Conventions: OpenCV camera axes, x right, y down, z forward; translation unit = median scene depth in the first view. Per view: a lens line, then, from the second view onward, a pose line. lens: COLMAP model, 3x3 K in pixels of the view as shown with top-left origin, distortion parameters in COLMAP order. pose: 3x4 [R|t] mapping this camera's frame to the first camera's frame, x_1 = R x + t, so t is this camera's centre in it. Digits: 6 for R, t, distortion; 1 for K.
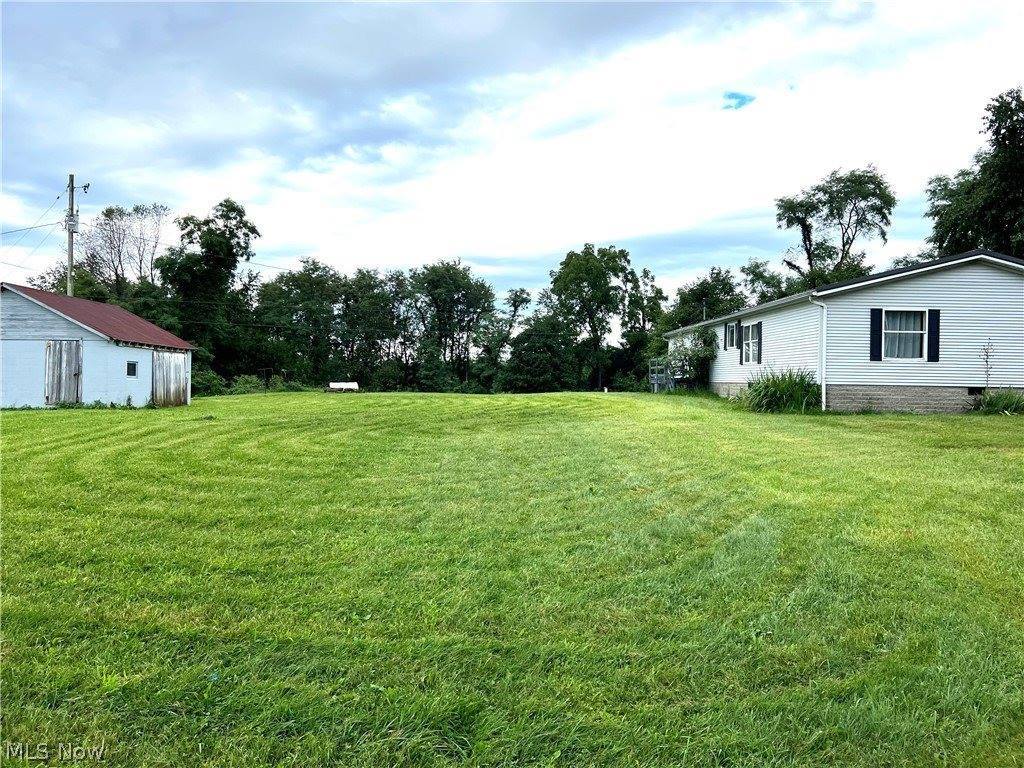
lens RADIAL K [[740.7, 0, 512.0], [0, 740.7, 384.0], [0, 0, 1]] dist [0.006711, -0.000219]
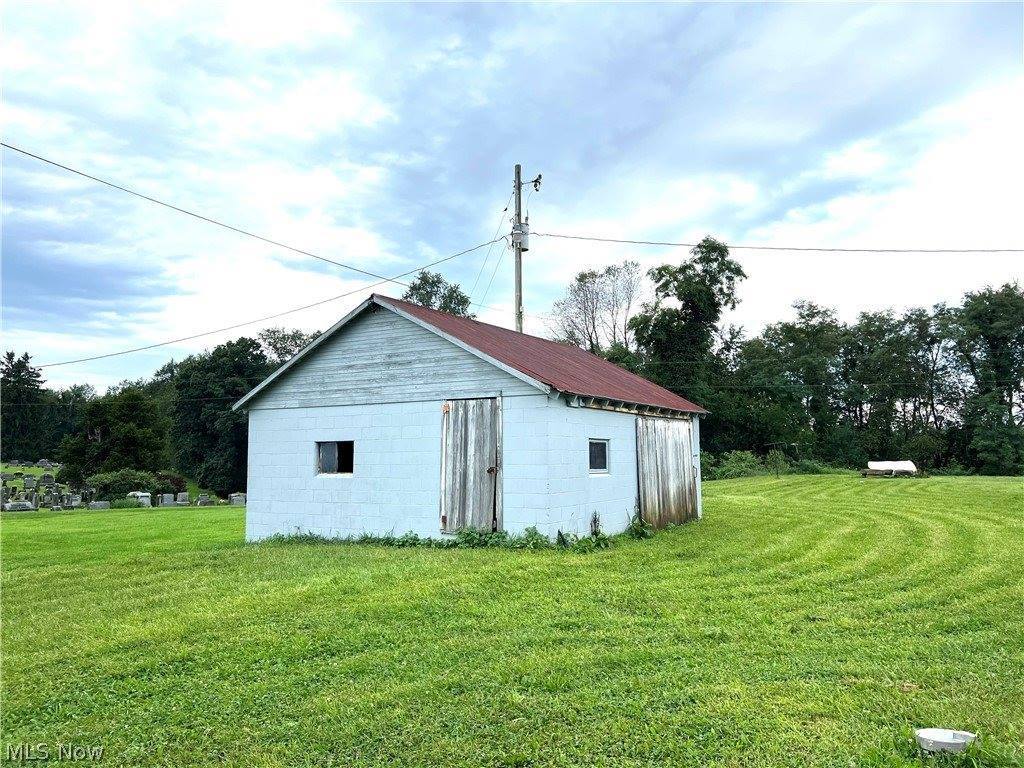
lens RADIAL K [[761.8, 0, 512.0], [0, 761.8, 384.0], [0, 0, 1]] dist [-0.000047, -0.005211]
pose [[0.824378, -0.066436, -0.562128, -0.096598], [0.012561, 0.994991, -0.099173, -0.006109], [0.565901, 0.074695, 0.821083, 0.194073]]
